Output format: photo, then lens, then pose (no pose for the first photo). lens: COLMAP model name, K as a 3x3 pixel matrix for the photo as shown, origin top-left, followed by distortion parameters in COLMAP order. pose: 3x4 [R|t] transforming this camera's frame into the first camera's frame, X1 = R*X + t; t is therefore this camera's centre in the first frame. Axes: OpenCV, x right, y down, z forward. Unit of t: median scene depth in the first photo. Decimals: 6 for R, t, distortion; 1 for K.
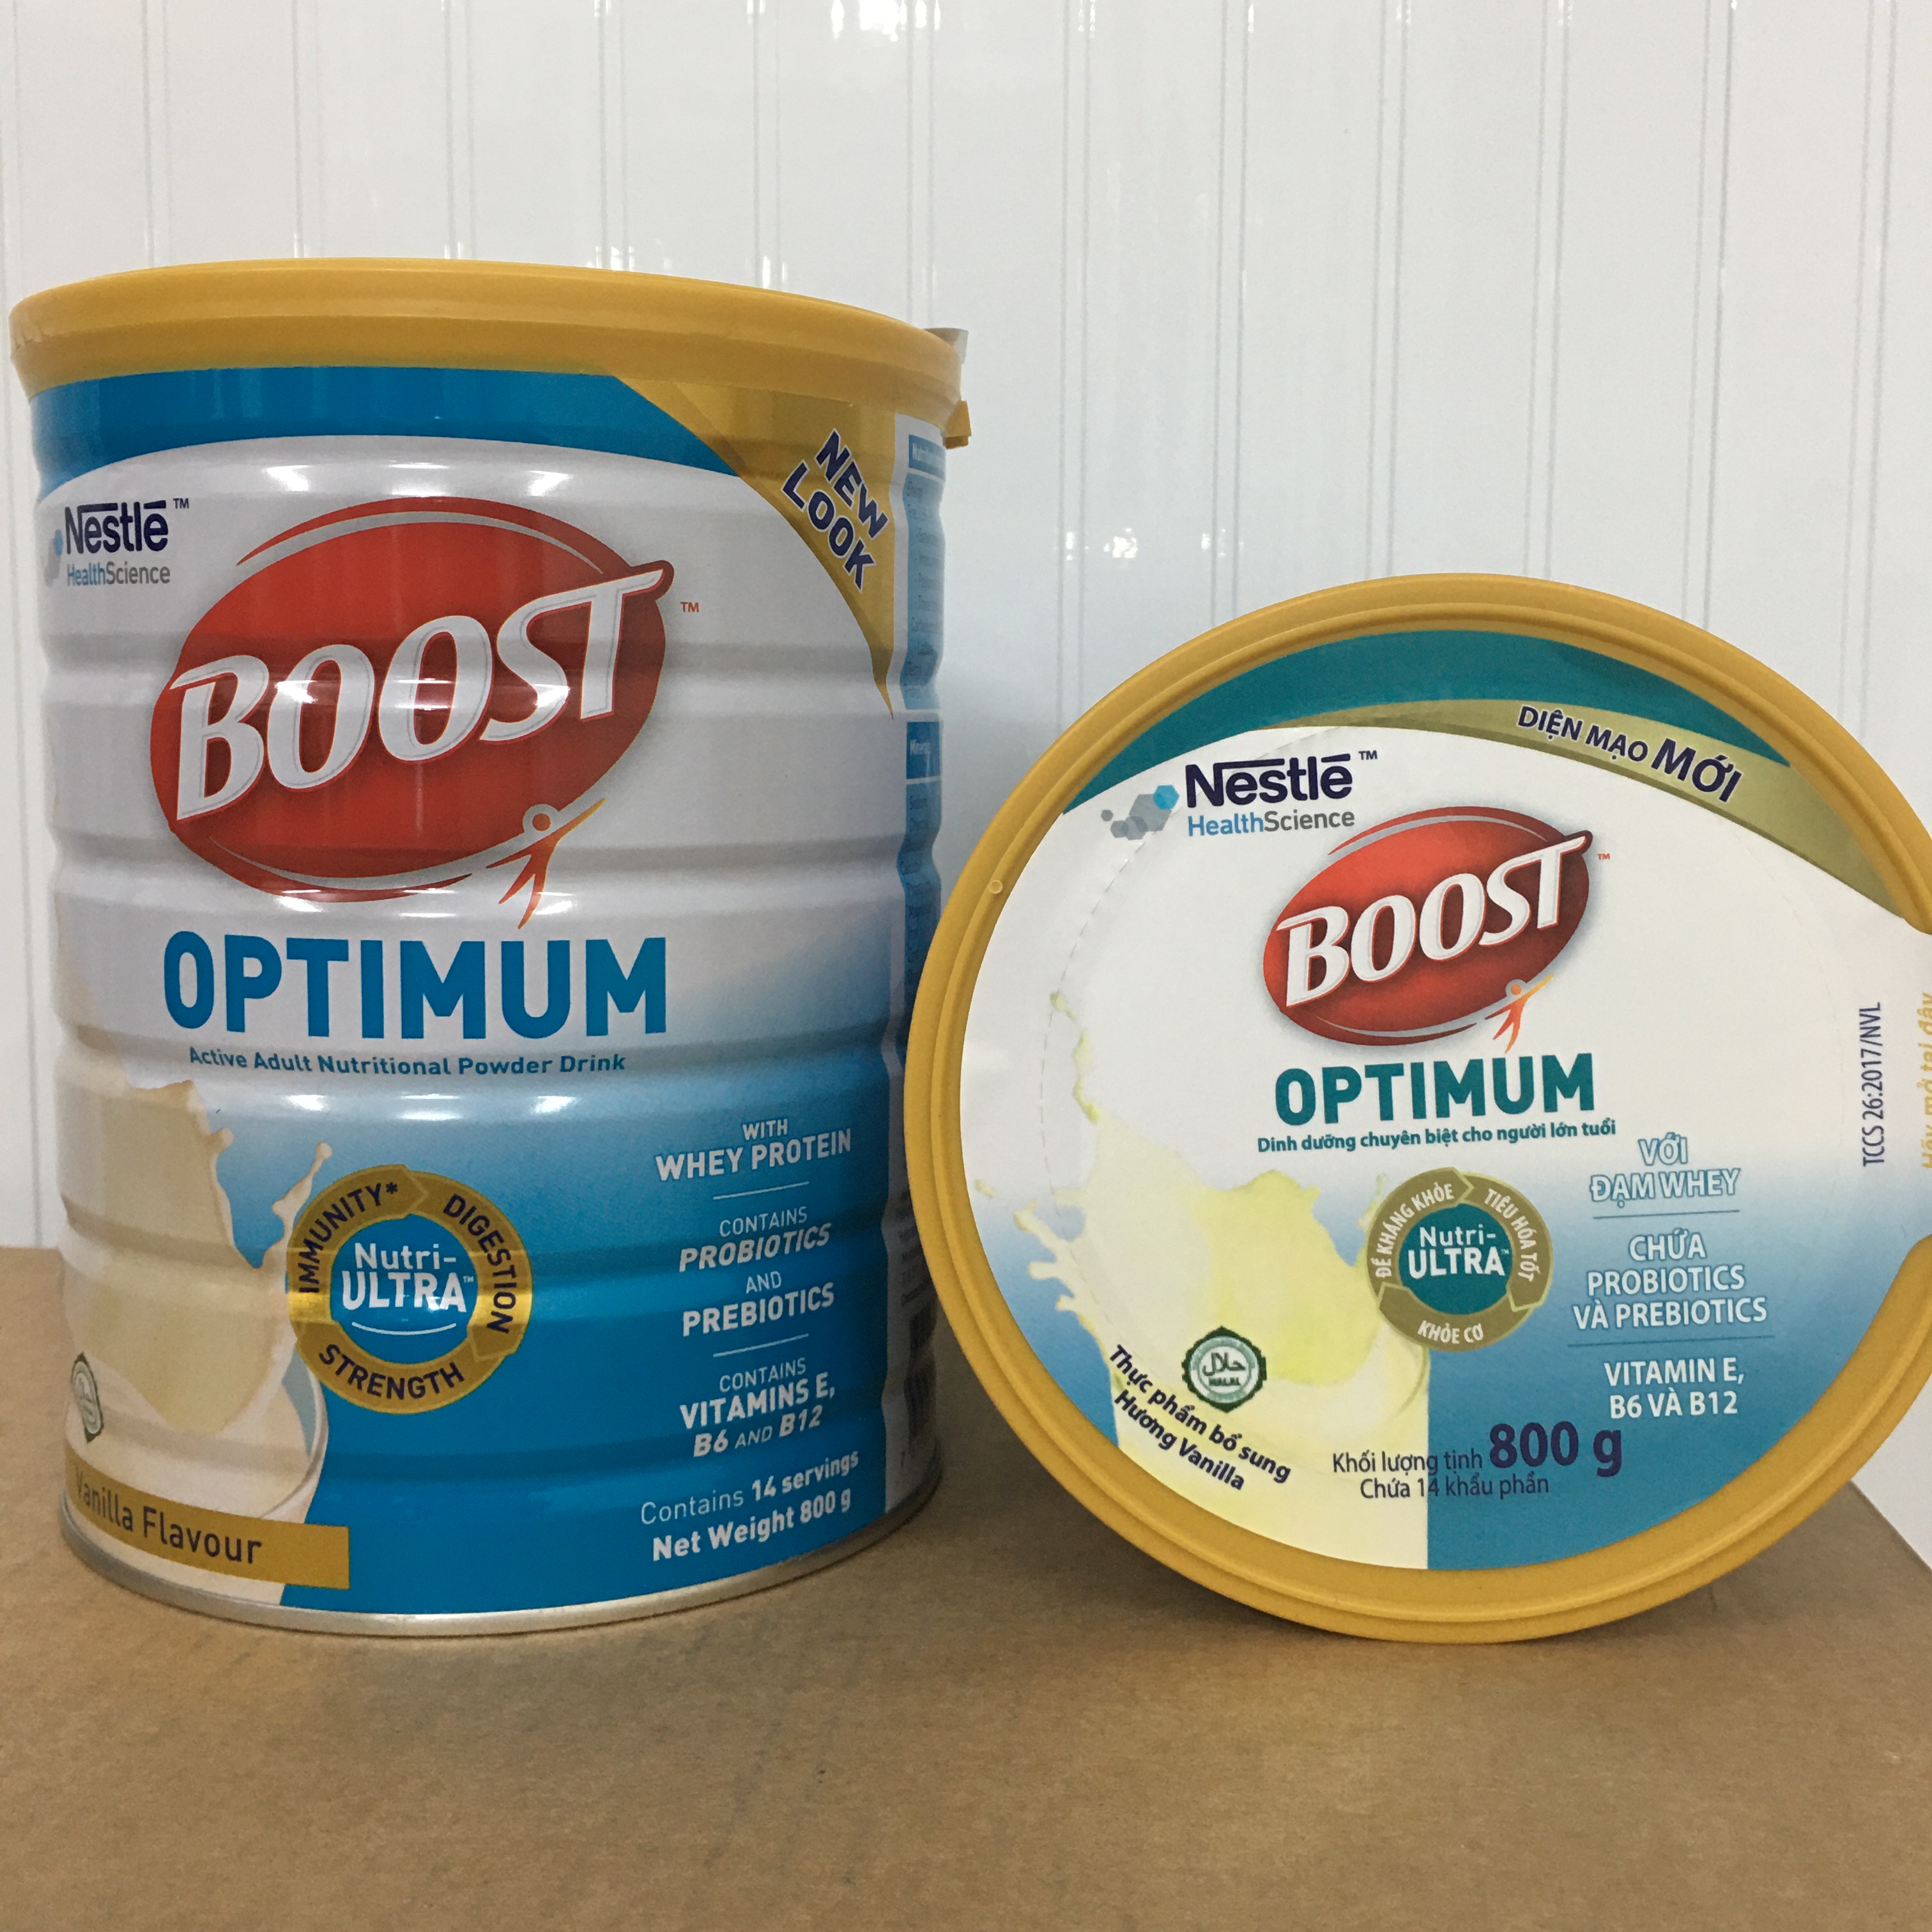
lens RADIAL K [[2468.6, 0, 968.6], [0, 2468.6, 962.3], [0, 0, 1]] dist [0.062213, 0.000000]
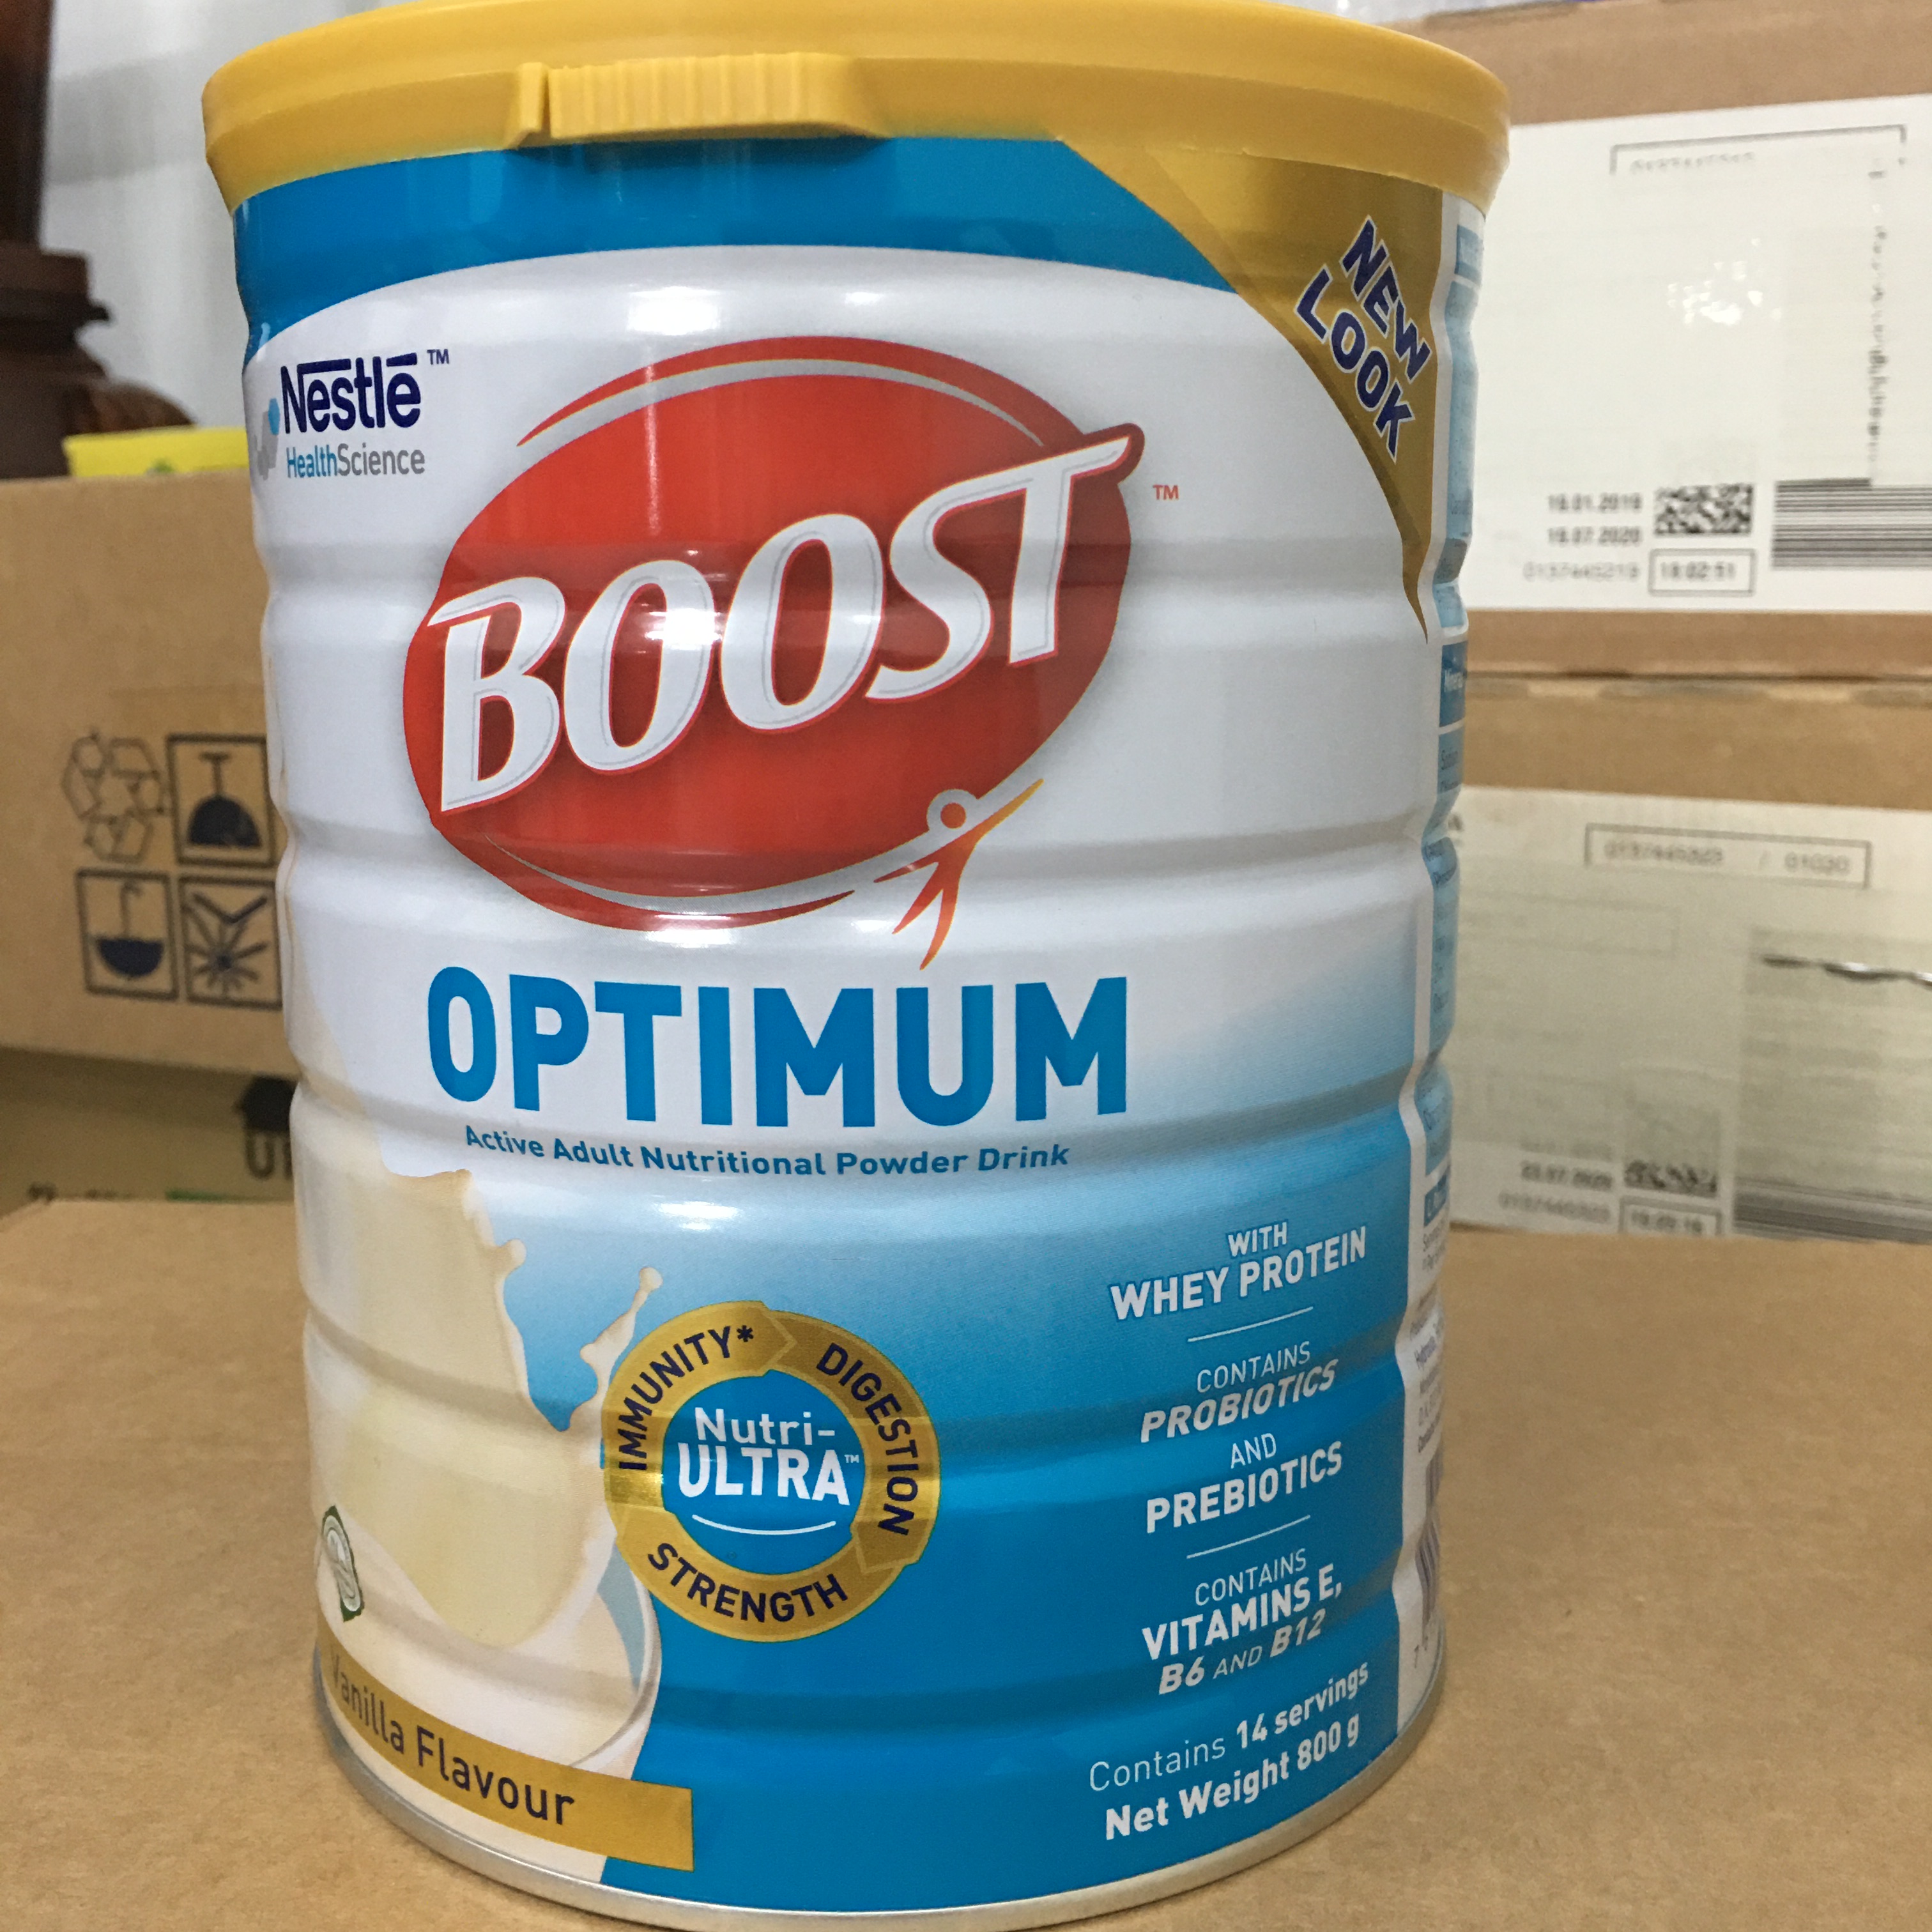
lens RADIAL K [[2468.6, 0, 948.0], [0, 2468.6, 1000.0], [0, 0, 1]] dist [0.062213, 0.000000]
pose [[0.994348, 0.002518, -0.106136, -0.099024], [0.005476, 0.997172, 0.074954, -0.055610], [0.106025, -0.075112, 0.991523, 0.308557]]
